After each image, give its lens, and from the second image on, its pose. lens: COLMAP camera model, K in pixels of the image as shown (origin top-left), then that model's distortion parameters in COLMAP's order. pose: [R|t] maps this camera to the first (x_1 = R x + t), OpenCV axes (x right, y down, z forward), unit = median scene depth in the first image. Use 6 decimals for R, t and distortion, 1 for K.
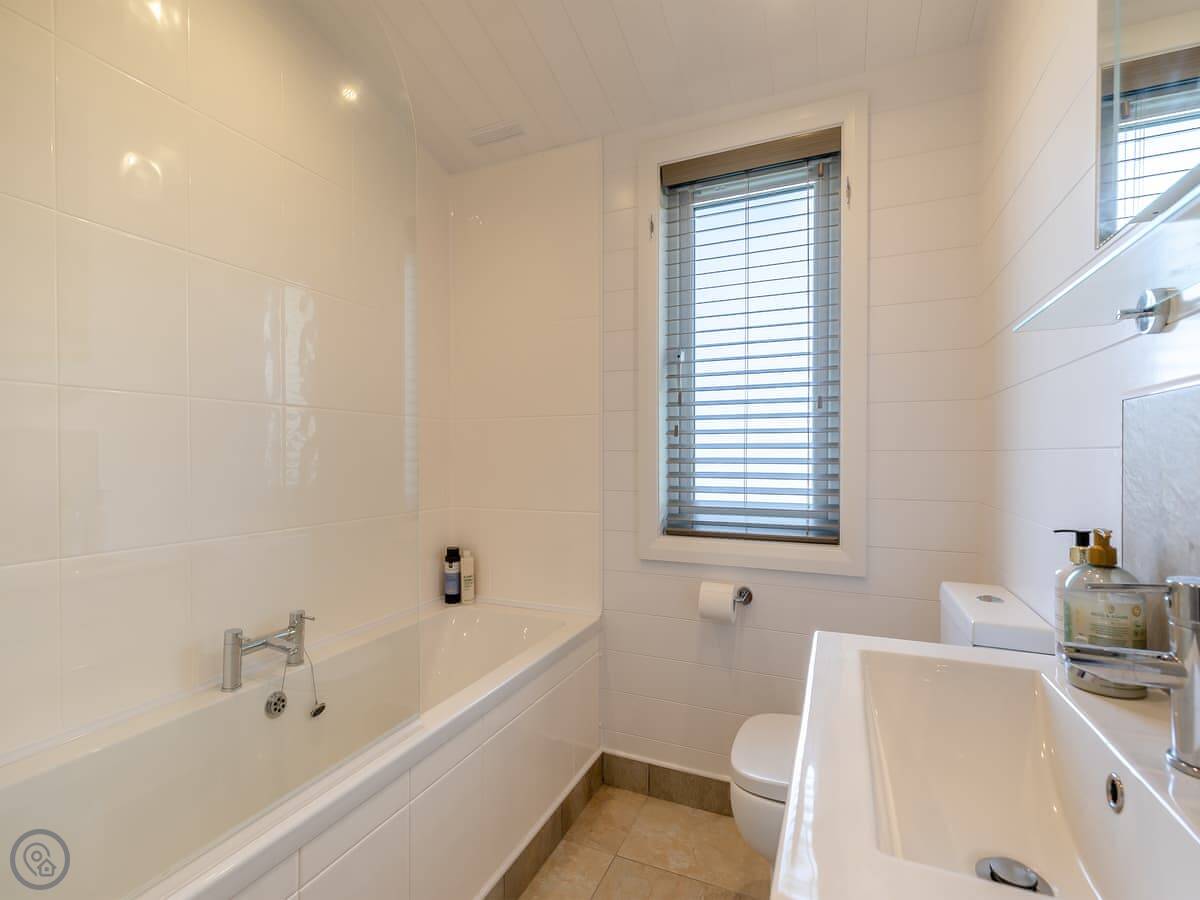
lens RADIAL K [[538.3, 0, 609.3], [0, 538.3, 458.4], [0, 0, 1]] dist [0.004083, 0.000222]
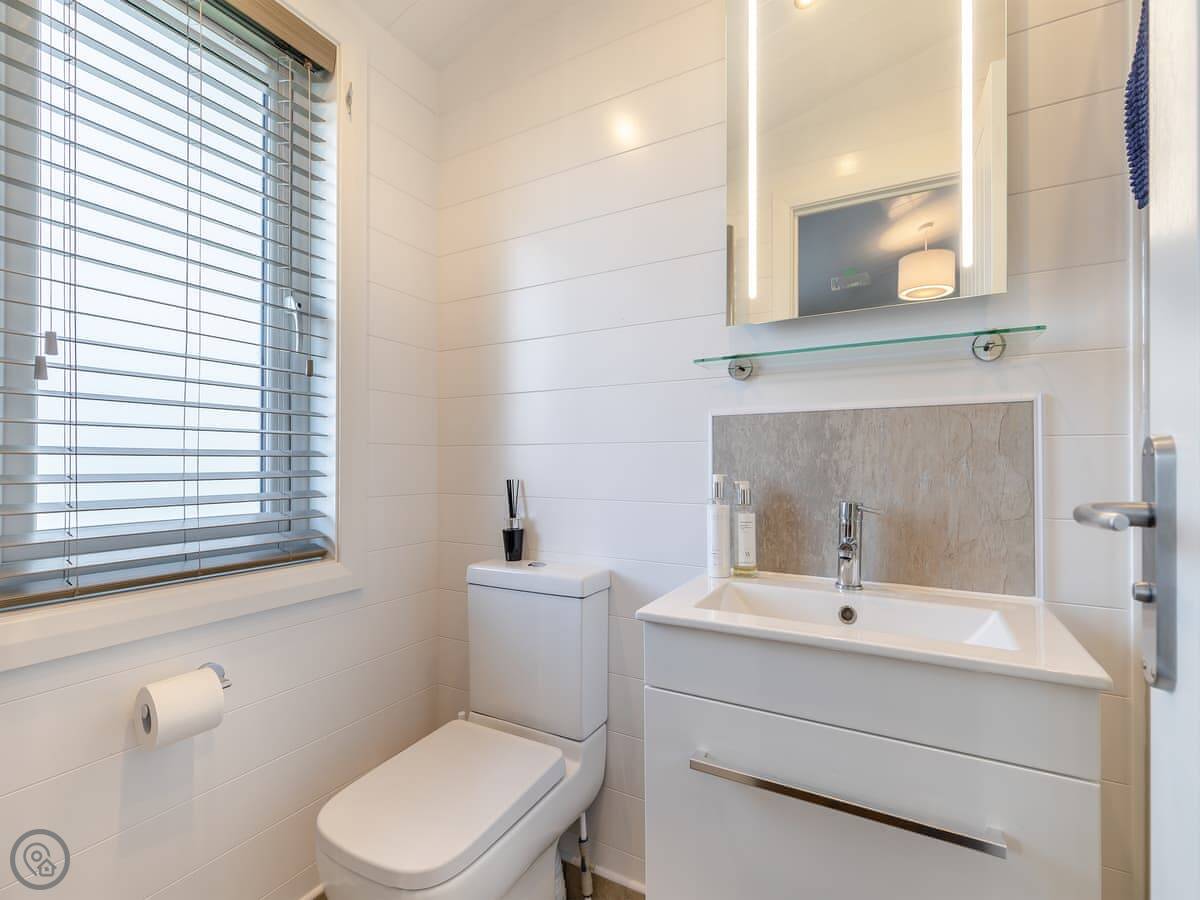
lens RADIAL K [[538.3, 0, 609.3], [0, 538.3, 458.4], [0, 0, 1]] dist [0.004083, 0.000222]
pose [[0.107712, 0.009569, 0.994136, -0.303381], [0.002158, 0.999949, -0.009858, 0.018410], [-0.994180, 0.003208, 0.107686, 0.451110]]
